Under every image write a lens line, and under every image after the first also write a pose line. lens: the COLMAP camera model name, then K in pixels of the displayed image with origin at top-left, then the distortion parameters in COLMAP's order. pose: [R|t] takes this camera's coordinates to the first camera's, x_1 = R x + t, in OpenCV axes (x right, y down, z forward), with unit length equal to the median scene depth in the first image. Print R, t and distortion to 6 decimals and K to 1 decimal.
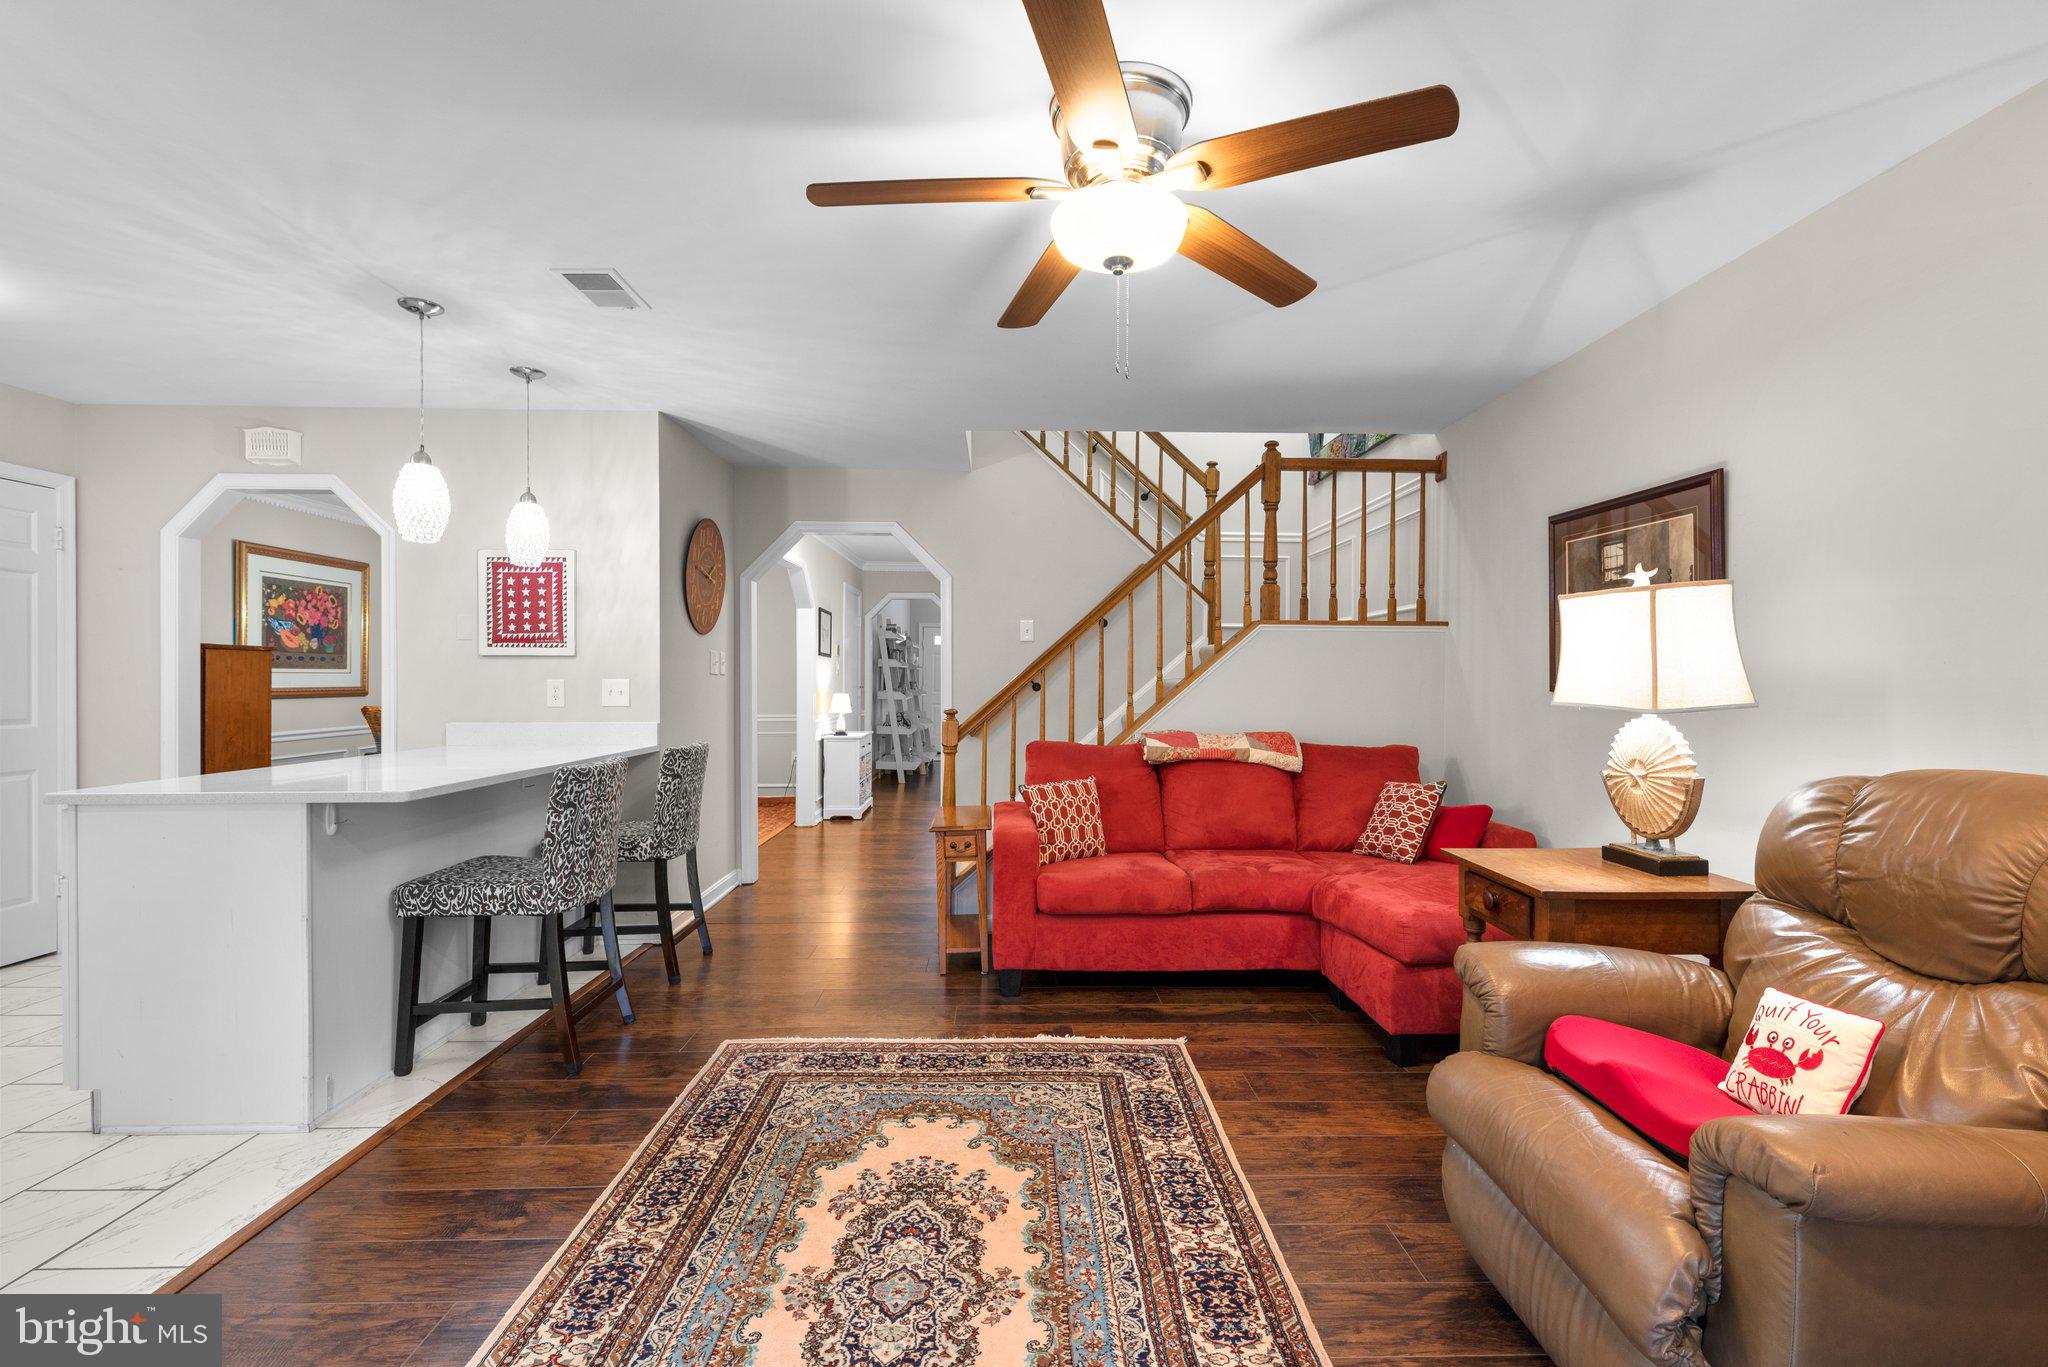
lens RADIAL K [[904.0, 0, 1033.0], [0, 904.0, 681.3], [0, 0, 1]] dist [0.002594, -0.000894]
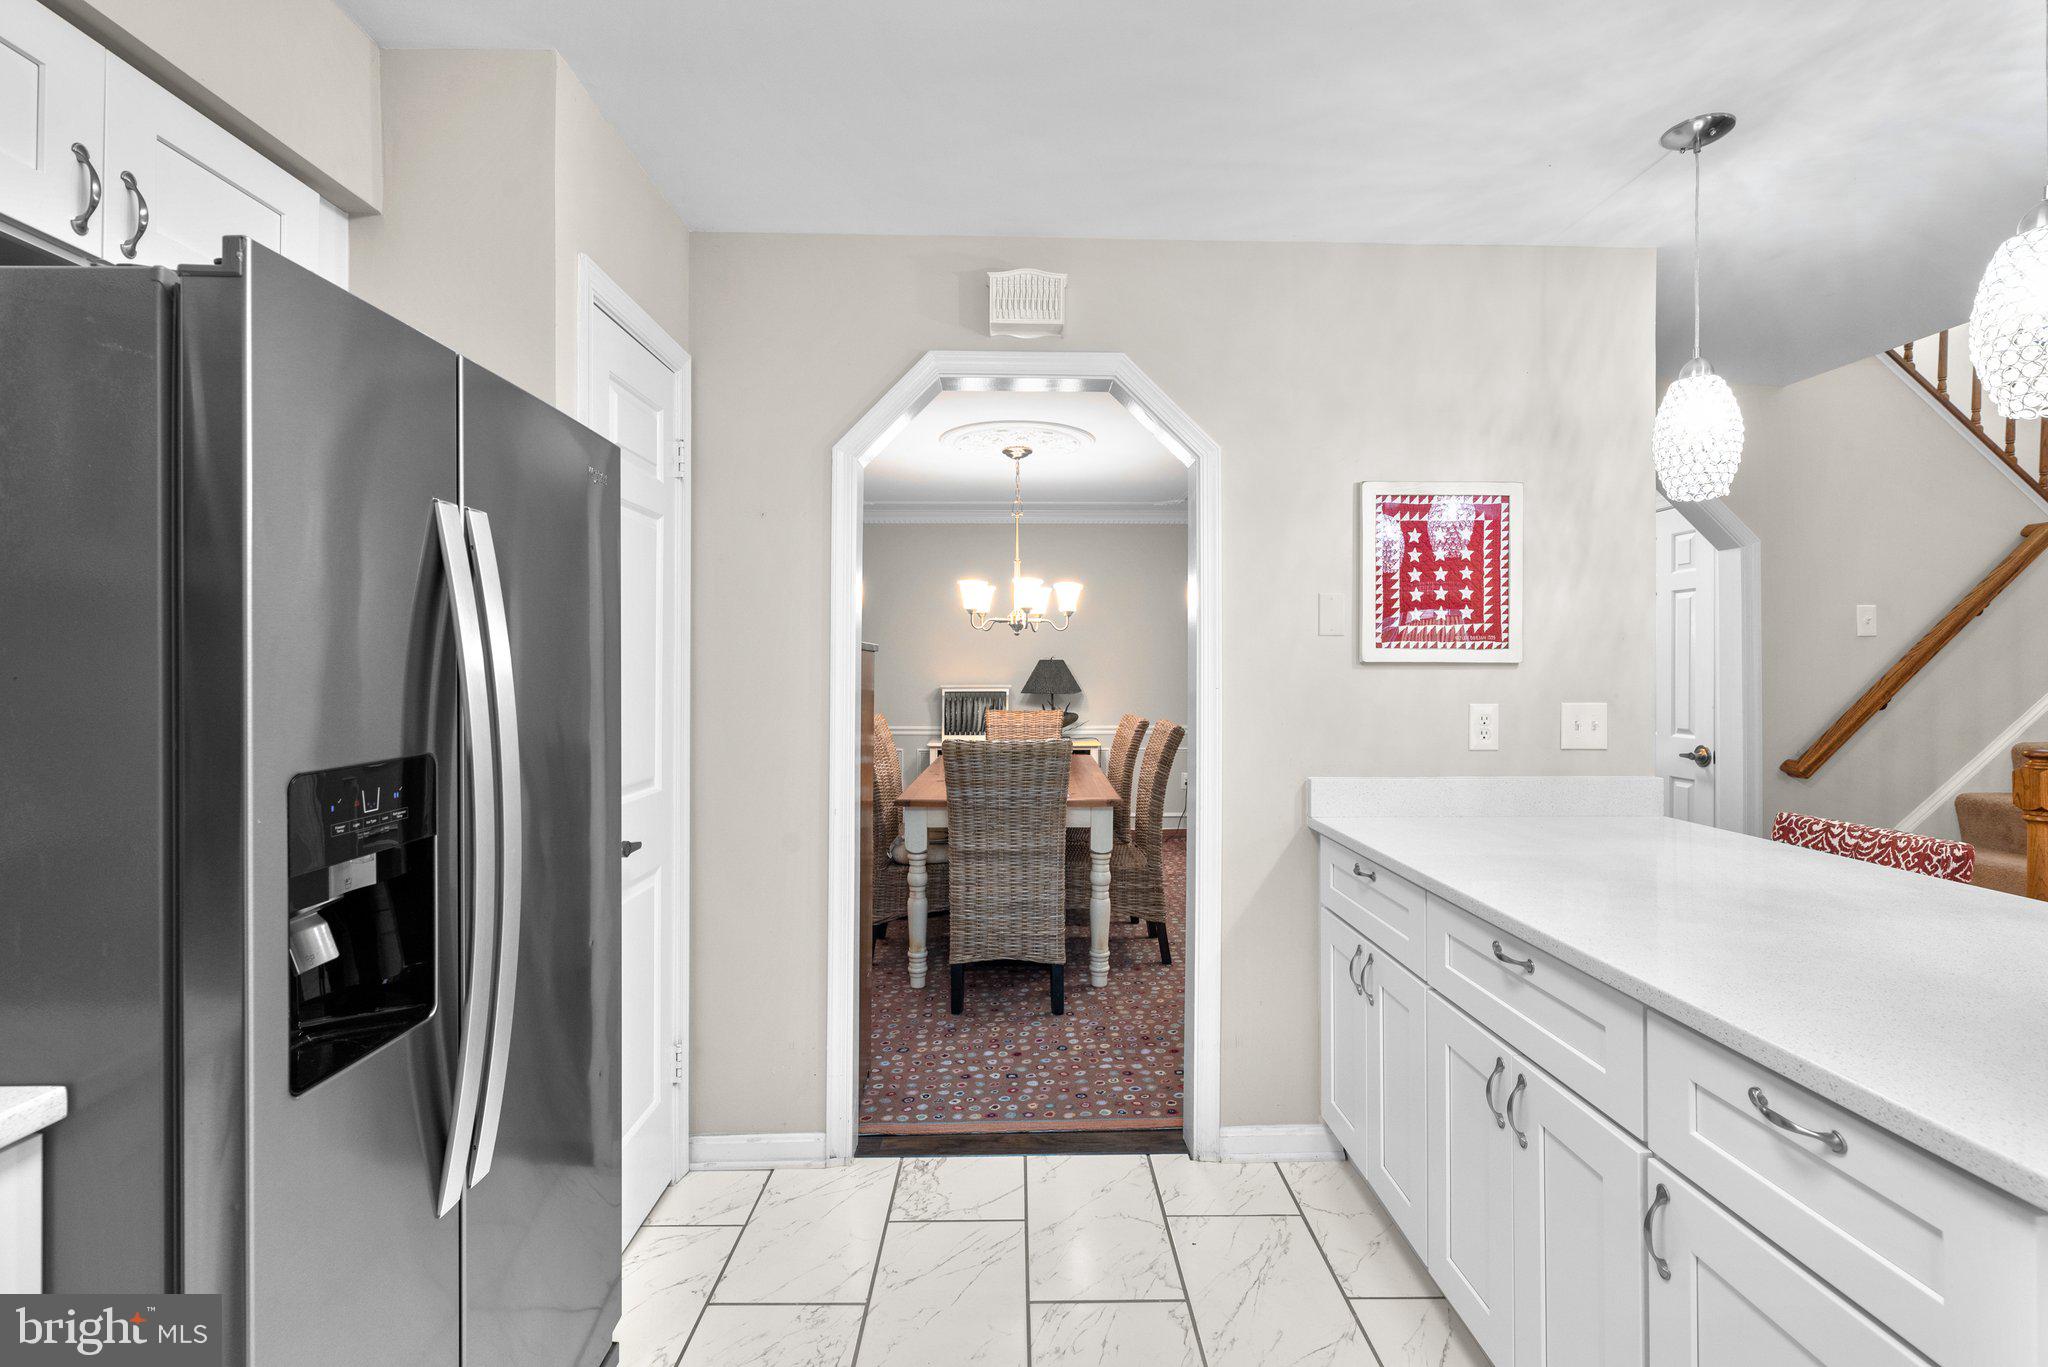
lens RADIAL K [[910.1, 0, 1028.3], [0, 910.1, 664.8], [0, 0, 1]] dist [0.002247, -0.000424]
pose [[0.999996, 0.001450, -0.002518, -0.826106], [-0.001467, 0.999976, -0.006747, -0.022754], [0.002508, 0.006751, 0.999974, 0.409242]]
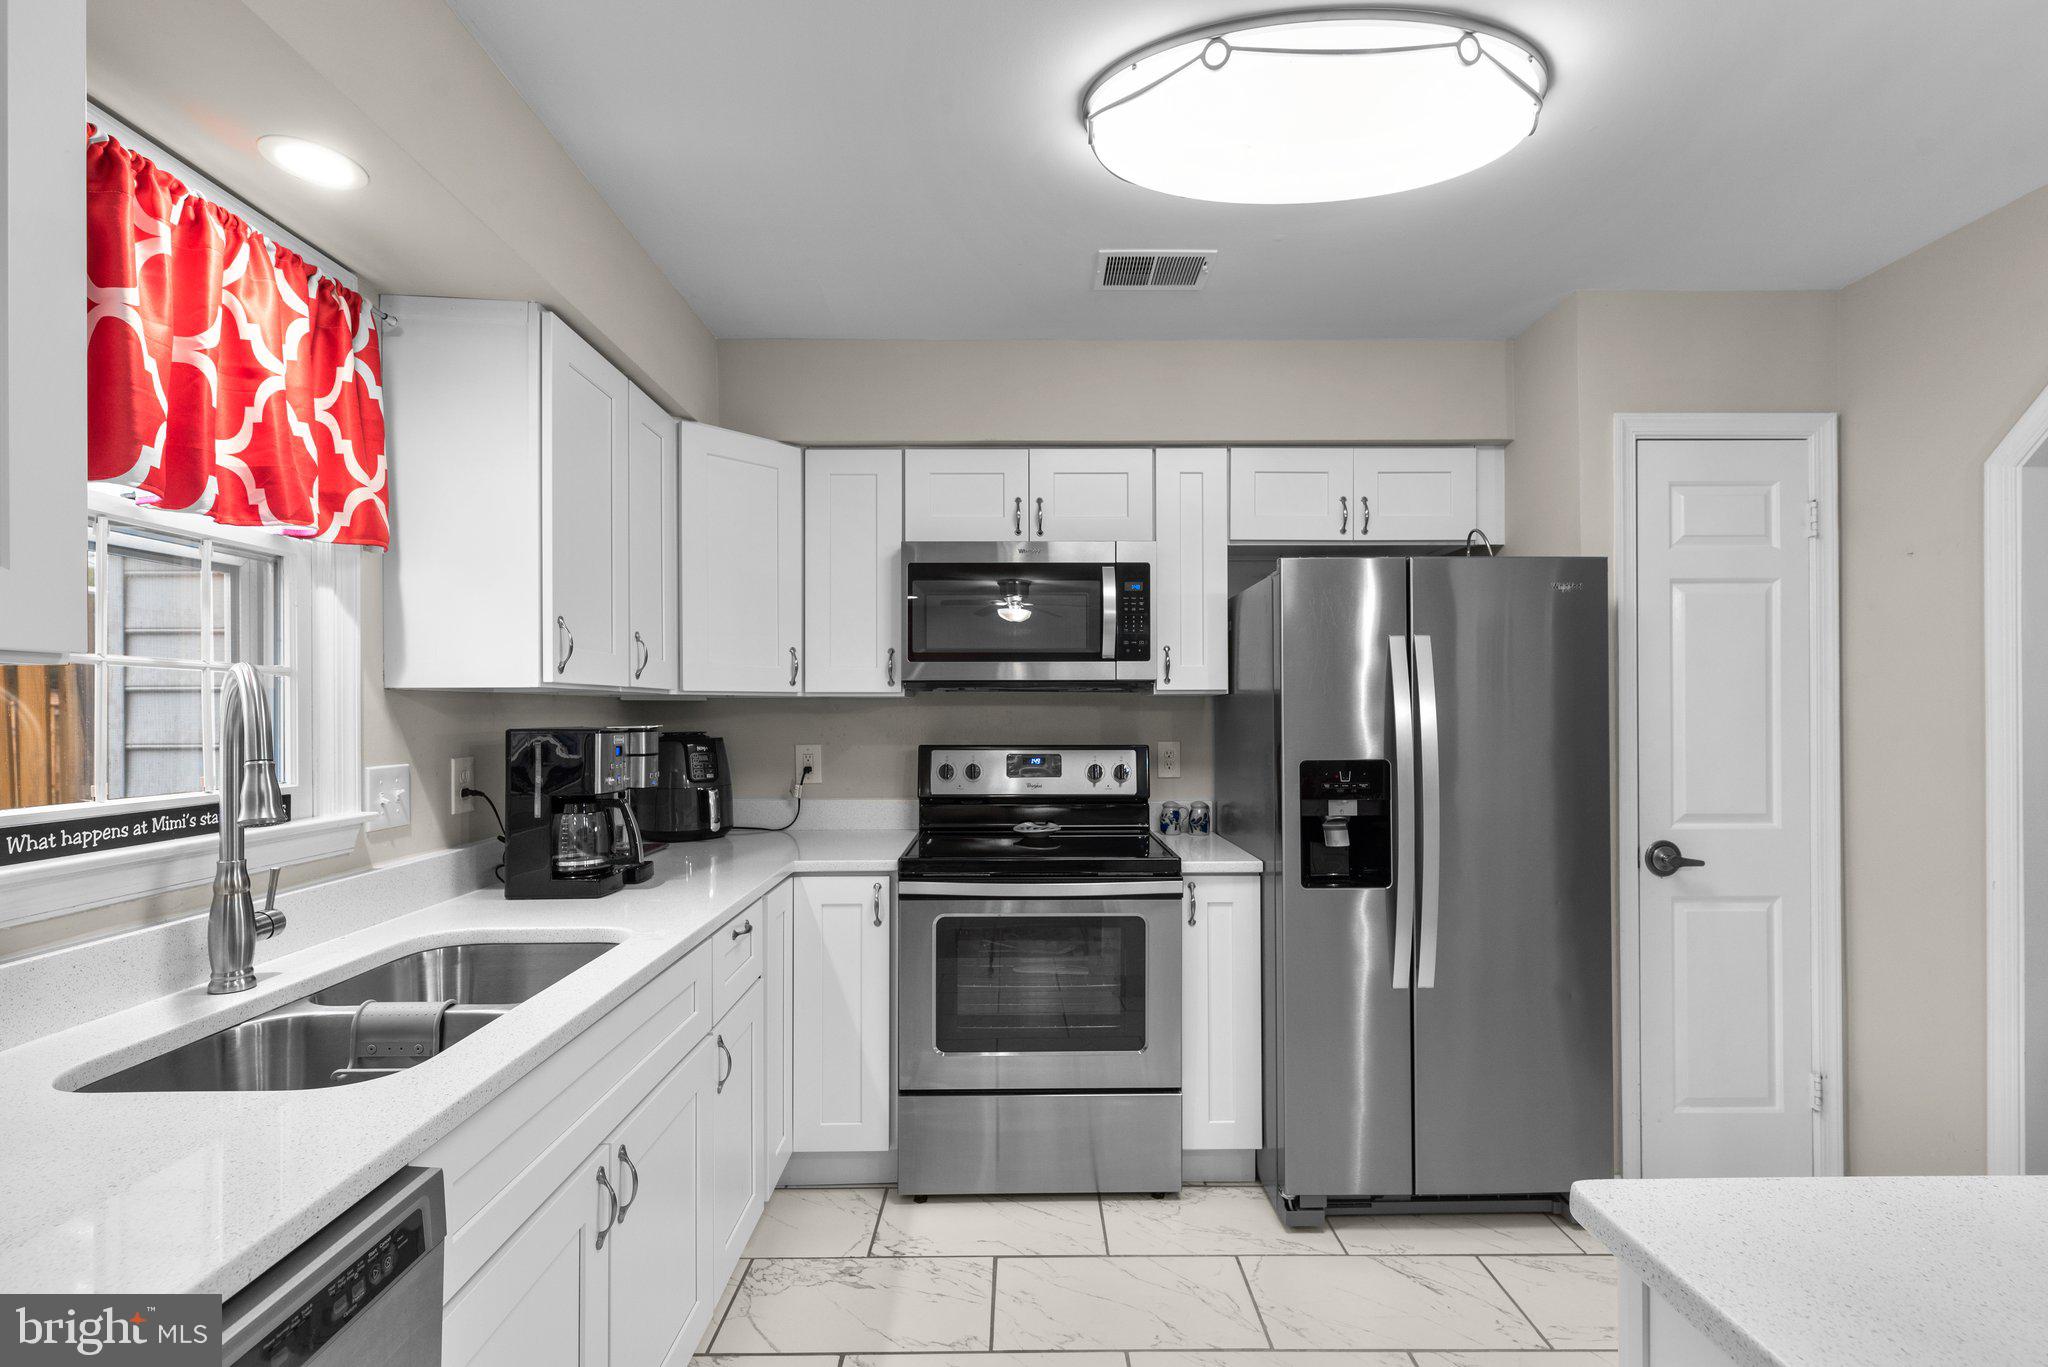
lens RADIAL K [[922.1, 0, 1027.2], [0, 922.1, 708.1], [0, 0, 1]] dist [0.001494, 0.000244]
pose [[-0.012366, -0.004508, -0.999913, -0.436705], [-0.000958, 0.999989, -0.004496, -0.026862], [0.999923, 0.000903, -0.012370, 0.466916]]
